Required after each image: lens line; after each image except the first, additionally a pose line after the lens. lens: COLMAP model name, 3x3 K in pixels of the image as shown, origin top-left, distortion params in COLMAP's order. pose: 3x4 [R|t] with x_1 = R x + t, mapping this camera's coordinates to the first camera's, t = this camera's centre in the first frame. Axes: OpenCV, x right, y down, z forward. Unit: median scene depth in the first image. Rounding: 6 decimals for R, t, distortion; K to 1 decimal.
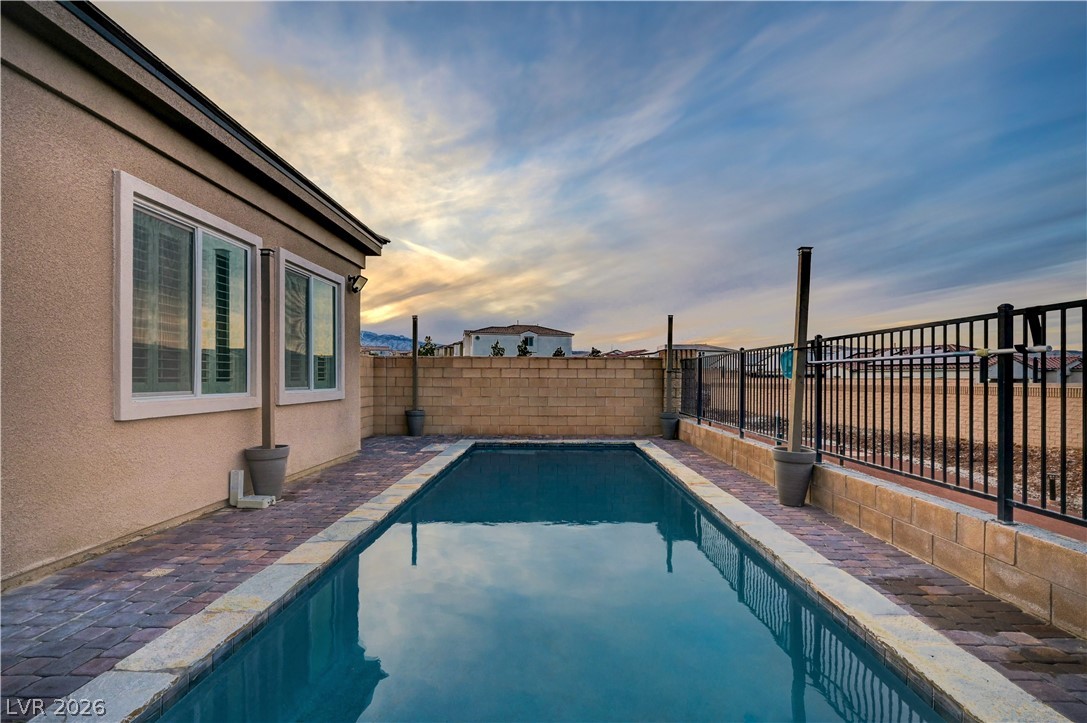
lens RADIAL K [[497.5, 0, 552.9], [0, 497.5, 372.8], [0, 0, 1]] dist [-0.017186, 0.002472]
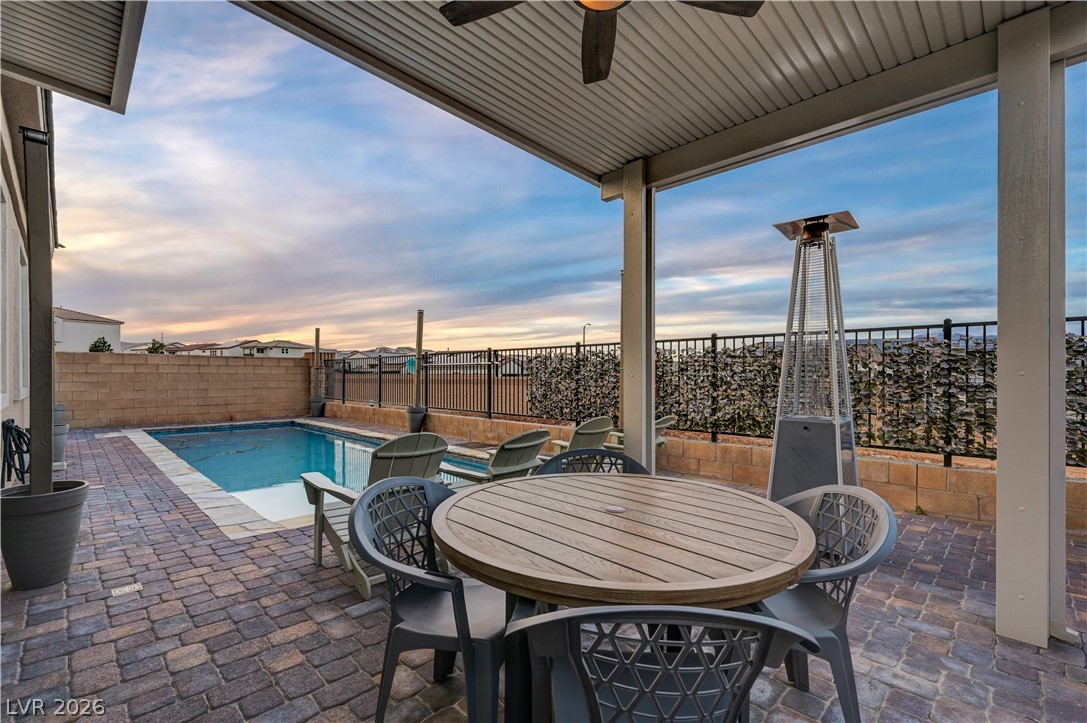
lens RADIAL K [[497.5, 0, 539.0], [0, 497.5, 369.0], [0, 0, 1]] dist [-0.017186, 0.002472]
pose [[0.709063, 0.008046, 0.705099, -0.364261], [-0.006544, 0.999967, -0.004830, 0.001689], [-0.705115, -0.001190, 0.709092, -0.495583]]
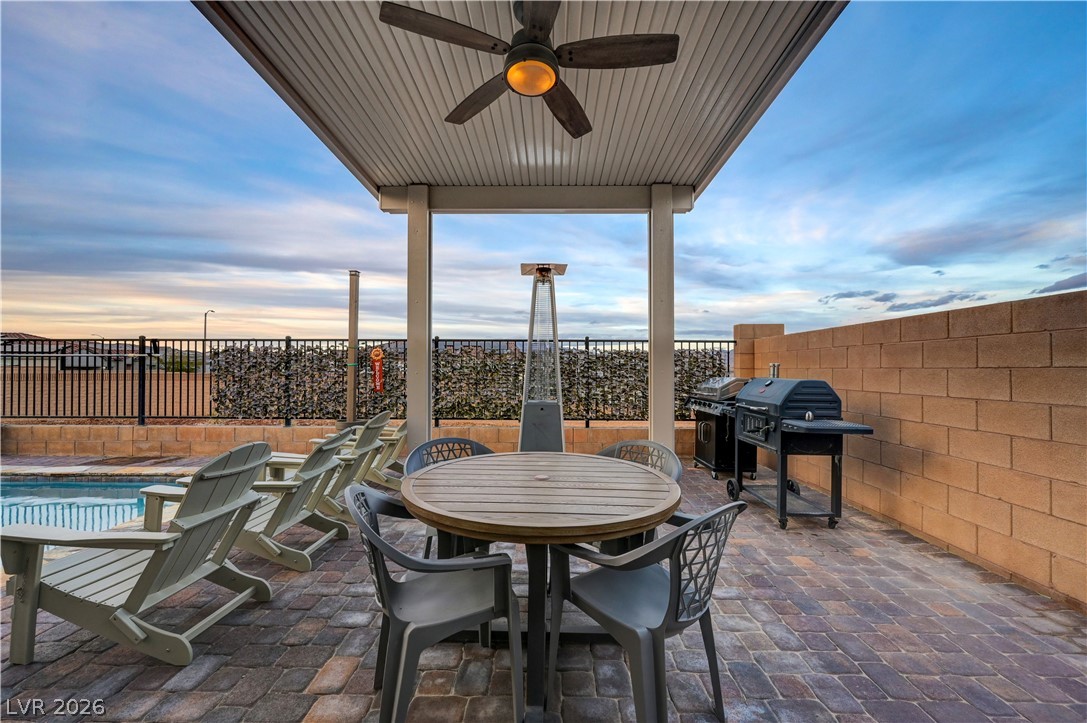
lens RADIAL K [[436.0, 0, 555.6], [0, 436.0, 365.3], [0, 0, 1]] dist [-0.000024, 0.000120]
pose [[-0.006214, 0.006274, 0.999961, -0.443456], [-0.012357, 0.999903, -0.006350, -0.002240], [-0.999904, -0.012396, -0.006136, -0.366619]]
